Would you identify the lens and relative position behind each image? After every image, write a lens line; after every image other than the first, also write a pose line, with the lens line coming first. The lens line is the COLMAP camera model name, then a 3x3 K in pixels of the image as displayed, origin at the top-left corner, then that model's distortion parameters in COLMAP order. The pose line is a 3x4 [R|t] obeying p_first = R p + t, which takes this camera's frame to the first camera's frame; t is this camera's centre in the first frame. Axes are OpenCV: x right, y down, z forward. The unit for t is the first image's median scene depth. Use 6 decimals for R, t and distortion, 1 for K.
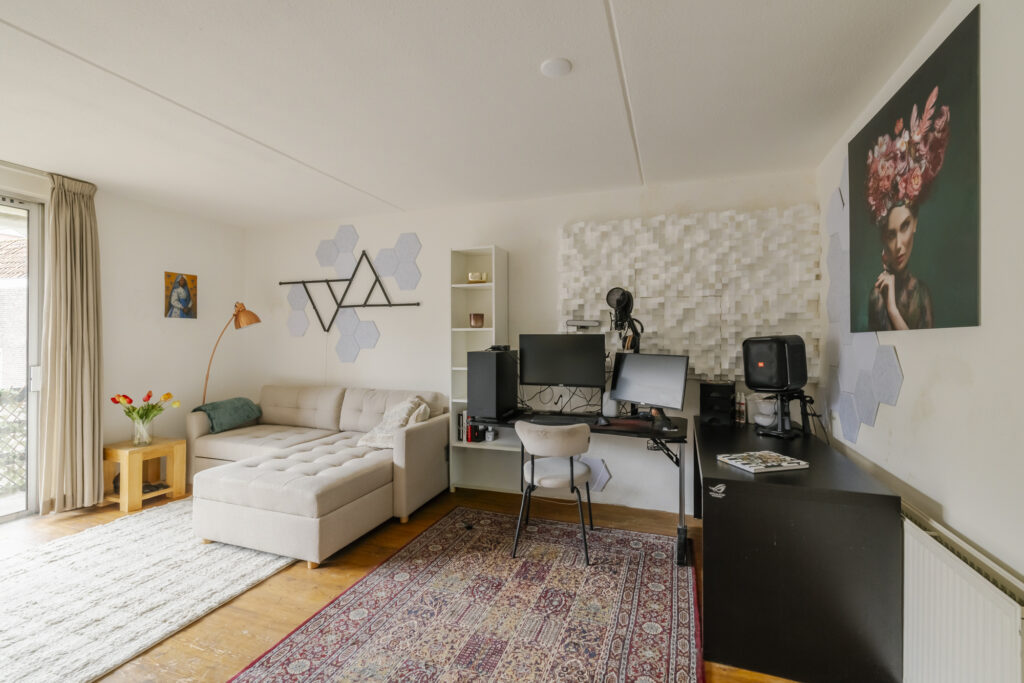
lens RADIAL K [[438.4, 0, 532.6], [0, 438.4, 337.2], [0, 0, 1]] dist [0.002609, 0.000582]
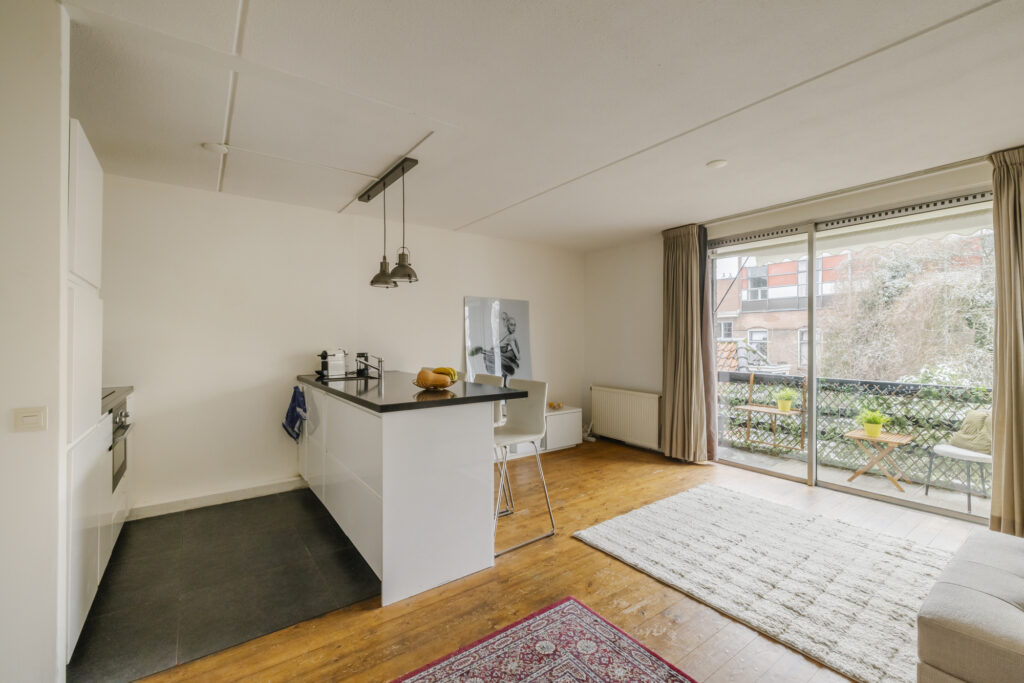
lens RADIAL K [[438.4, 0, 505.2], [0, 438.4, 338.7], [0, 0, 1]] dist [0.002609, 0.000582]
pose [[-0.570808, -0.005465, -0.821066, 0.232047], [0.002792, 0.999959, -0.008597, 0.012059], [0.821079, -0.007200, -0.570769, 0.747869]]
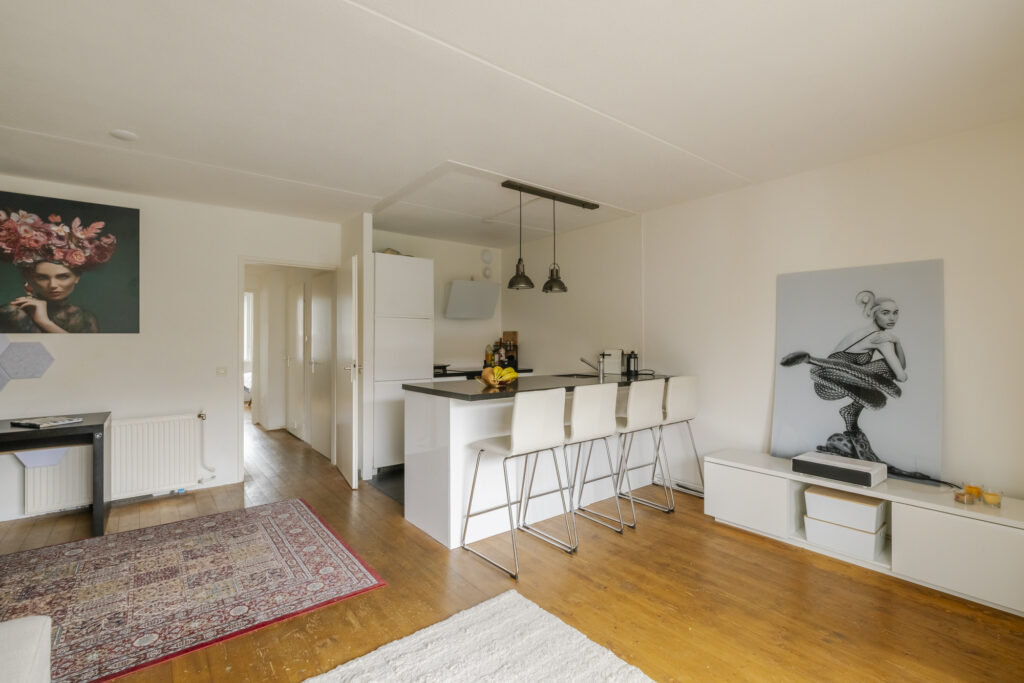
lens RADIAL K [[467.1, 0, 526.8], [0, 467.1, 332.8], [0, 0, 1]] dist [-0.000118, -0.000516]
pose [[-0.851011, 0.004696, 0.525127, -1.119342], [-0.004175, 0.999868, -0.015708, 0.002271], [-0.525131, -0.015560, -0.850879, 1.004052]]
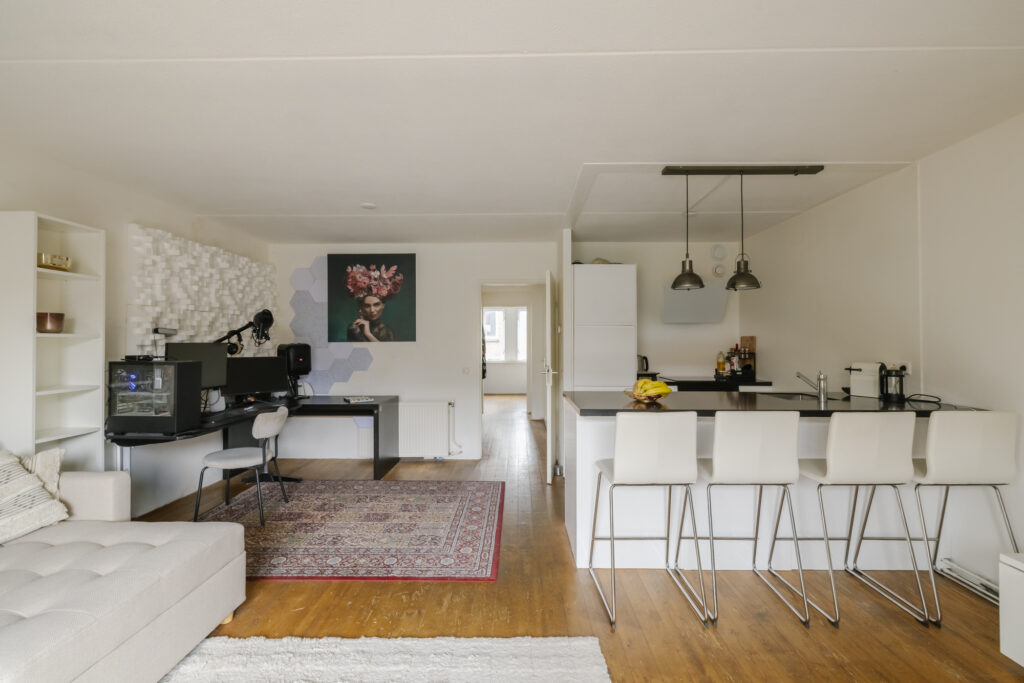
lens RADIAL K [[438.4, 0, 513.7], [0, 438.4, 335.9], [0, 0, 1]] dist [0.002609, 0.000582]
pose [[-0.314705, 0.010766, 0.949128, -1.272802], [-0.004721, 0.999906, -0.012907, -0.013508], [-0.949178, -0.008542, -0.314625, 0.643173]]
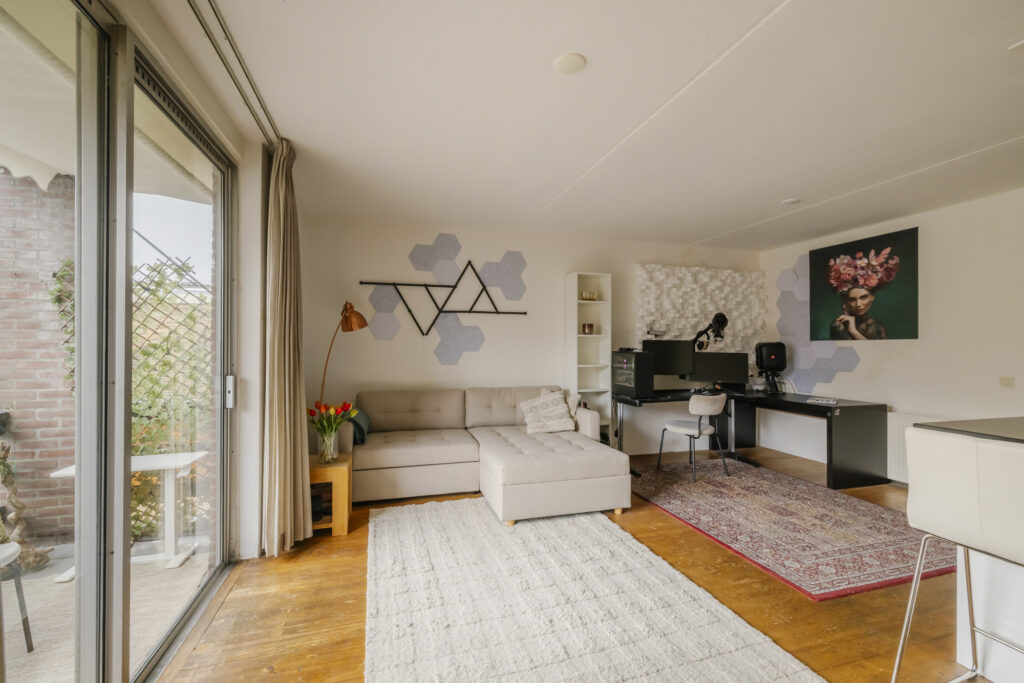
lens RADIAL K [[438.4, 0, 507.9], [0, 438.4, 343.9], [0, 0, 1]] dist [0.002609, 0.000582]
pose [[0.816060, 0.001411, 0.577965, -1.330397], [-0.004565, 0.999982, 0.004004, 0.002960], [-0.577949, -0.005906, 0.816051, 0.093423]]
